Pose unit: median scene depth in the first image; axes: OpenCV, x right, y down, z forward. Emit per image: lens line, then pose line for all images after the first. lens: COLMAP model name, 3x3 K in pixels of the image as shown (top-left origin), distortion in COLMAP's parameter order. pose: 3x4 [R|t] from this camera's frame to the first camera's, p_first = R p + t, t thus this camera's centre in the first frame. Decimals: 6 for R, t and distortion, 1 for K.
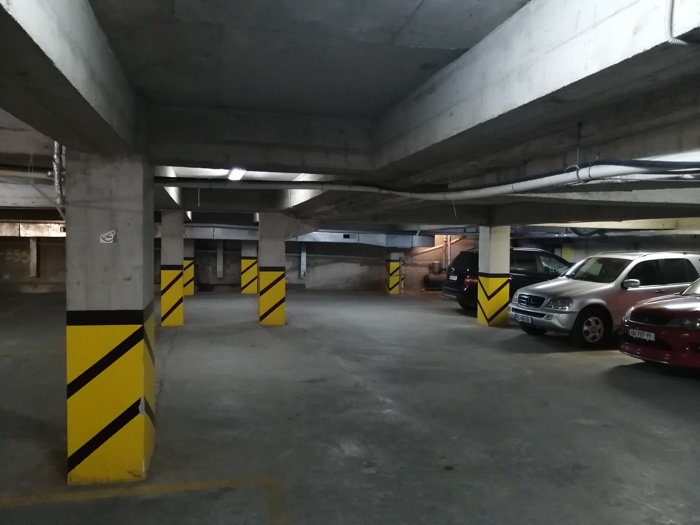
lens RADIAL K [[560.2, 0, 347.7], [0, 560.2, 264.2], [0, 0, 1]] dist [-0.008809, -0.015060]
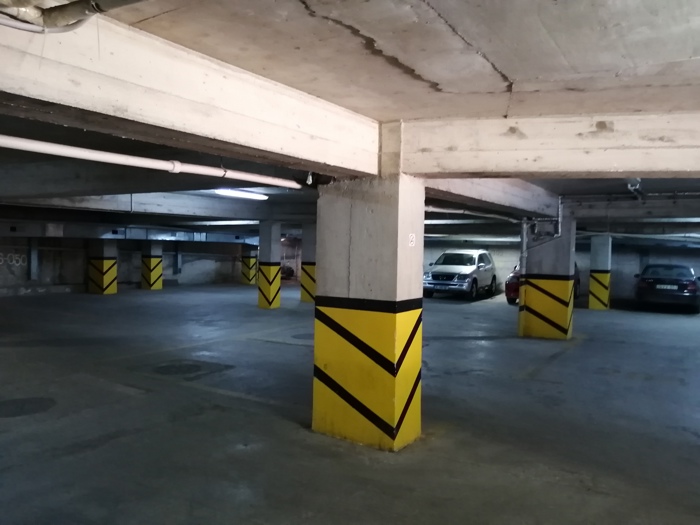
lens RADIAL K [[560.2, 0, 349.5], [0, 560.2, 263.3], [0, 0, 1]] dist [-0.008809, -0.015060]
pose [[0.706116, -0.024033, 0.707689, -1.187709], [0.018599, 0.999709, 0.015392, -0.014332], [-0.707852, 0.002294, 0.706357, -0.058700]]
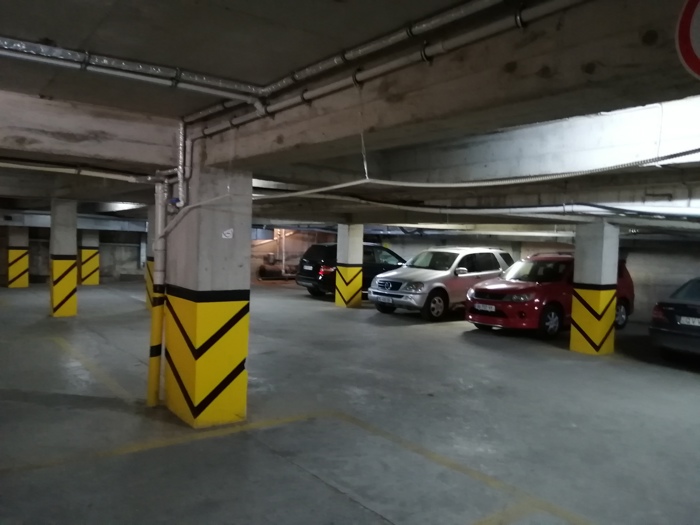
lens RADIAL K [[560.2, 0, 348.8], [0, 560.2, 261.0], [0, 0, 1]] dist [-0.008809, -0.015060]
pose [[0.918597, 0.002365, 0.395189, -0.257209], [-0.006115, 0.999947, 0.008228, 0.001007], [-0.395149, -0.009975, 0.918563, -0.113211]]
